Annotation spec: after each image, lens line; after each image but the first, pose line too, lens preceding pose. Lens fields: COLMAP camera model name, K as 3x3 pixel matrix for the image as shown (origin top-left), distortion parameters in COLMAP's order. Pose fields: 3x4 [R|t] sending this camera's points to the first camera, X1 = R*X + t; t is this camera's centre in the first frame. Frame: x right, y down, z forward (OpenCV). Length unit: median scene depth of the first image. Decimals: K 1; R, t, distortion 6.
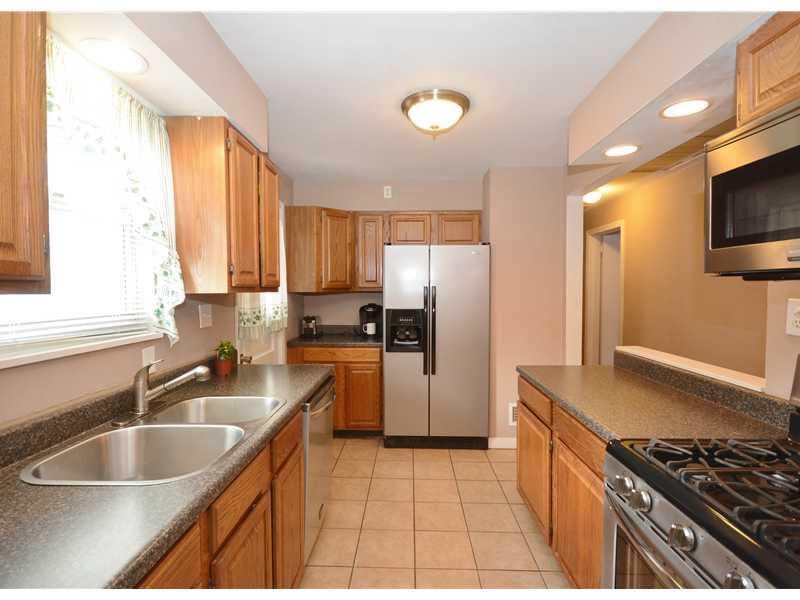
lens RADIAL K [[401.7, 0, 403.9], [0, 401.7, 301.4], [0, 0, 1]] dist [-0.001363, -0.000215]
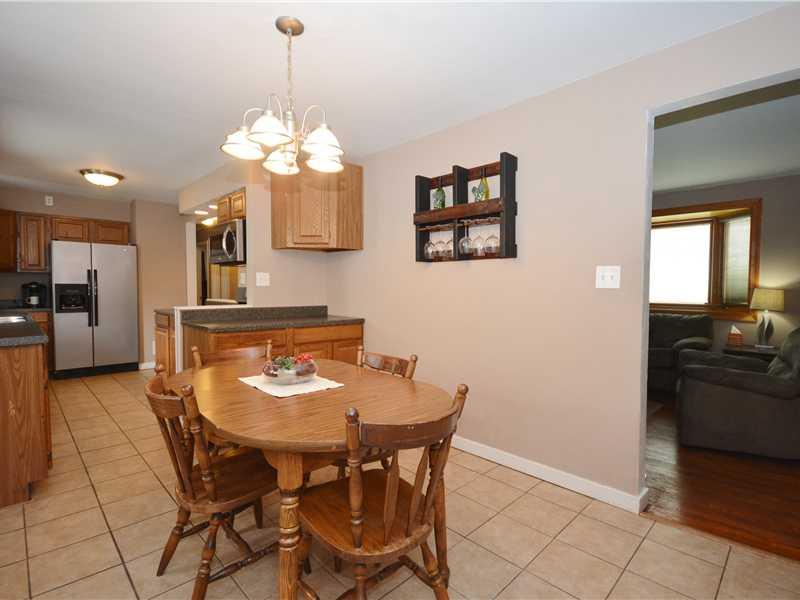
lens RADIAL K [[401.7, 0, 403.9], [0, 401.7, 301.4], [0, 0, 1]] dist [-0.001363, -0.000215]
pose [[0.699260, -0.024019, 0.714464, -0.202895], [0.017646, 0.999711, 0.016338, 0.081786], [-0.714650, 0.001183, 0.699482, -0.941892]]
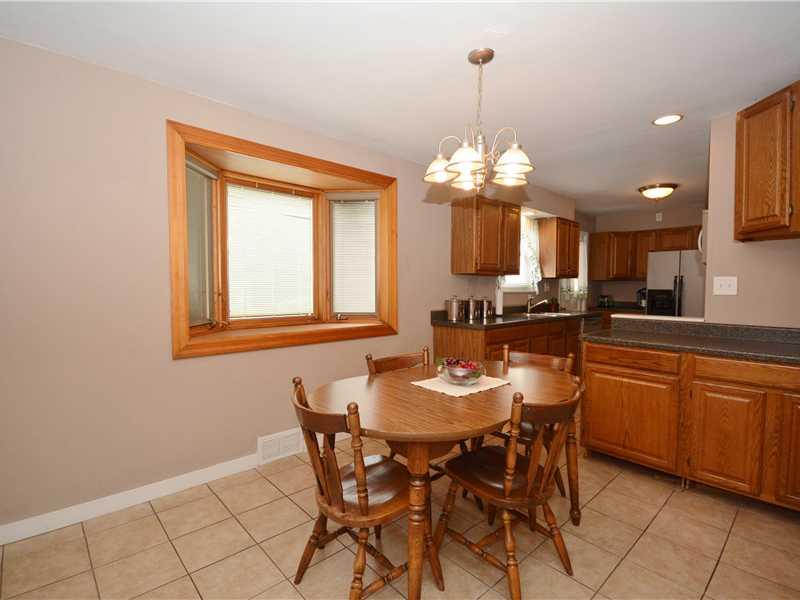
lens RADIAL K [[401.7, 0, 403.9], [0, 401.7, 301.4], [0, 0, 1]] dist [-0.001363, -0.000215]
pose [[0.701920, 0.044953, -0.710835, 0.439409], [-0.032046, 0.998989, 0.031531, 0.047794], [0.711534, 0.000647, 0.702651, -0.923088]]
